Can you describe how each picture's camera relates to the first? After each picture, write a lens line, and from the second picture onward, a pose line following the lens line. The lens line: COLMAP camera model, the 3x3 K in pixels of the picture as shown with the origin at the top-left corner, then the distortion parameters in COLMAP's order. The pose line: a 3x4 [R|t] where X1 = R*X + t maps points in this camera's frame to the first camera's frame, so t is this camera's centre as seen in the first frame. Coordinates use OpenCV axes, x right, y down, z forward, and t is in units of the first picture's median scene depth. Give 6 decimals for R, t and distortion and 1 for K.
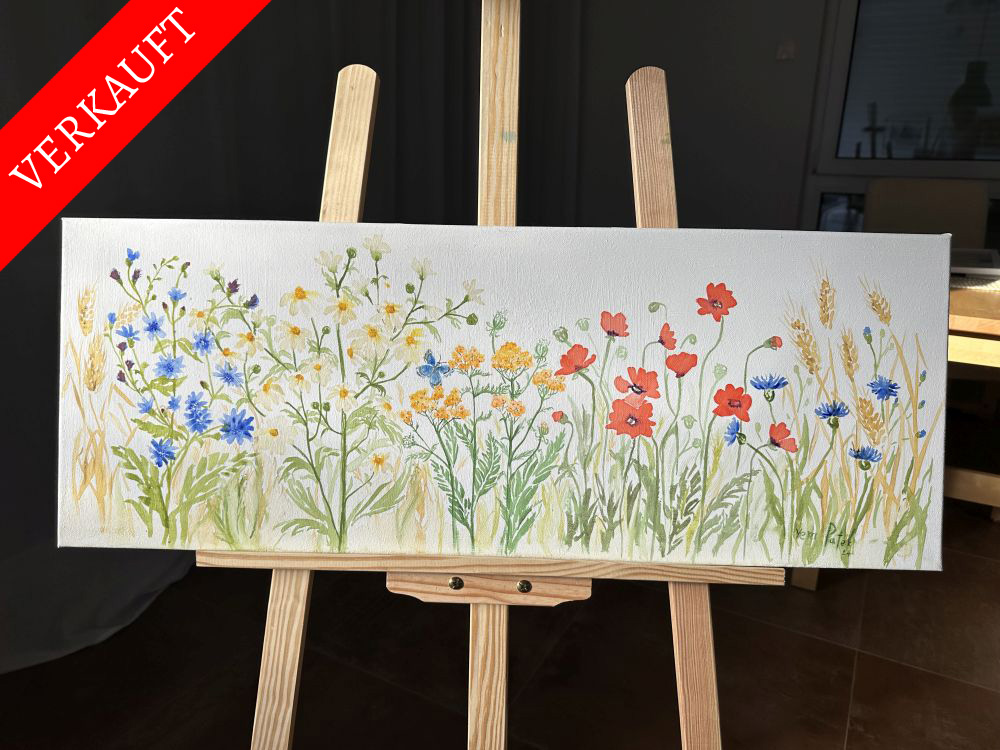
lens RADIAL K [[708.0, 0, 497.9], [0, 708.0, 367.3], [0, 0, 1]] dist [0.071747, -0.082630]
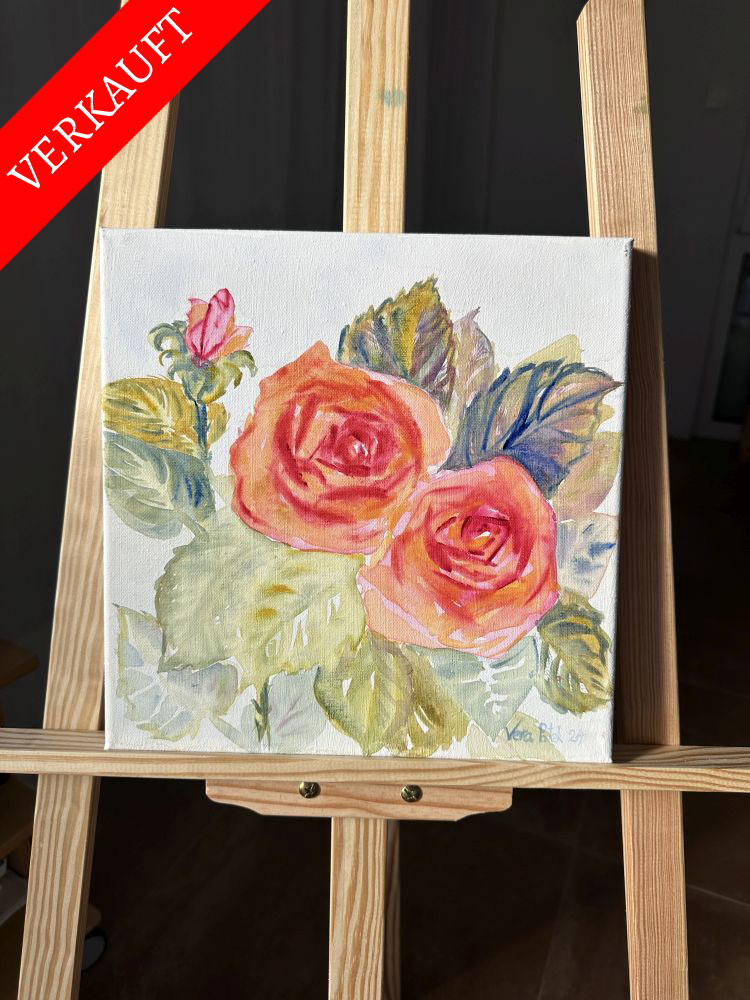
lens RADIAL K [[711.1, 0, 375.0], [0, 711.1, 500.0], [0, 0, 1]] dist [0.000184, 0.004547]
pose [[0.999894, 0.003493, 0.014132, -0.008071], [-0.004356, 0.998095, 0.061539, -0.008136], [-0.013890, -0.061594, 0.998005, 0.350531]]
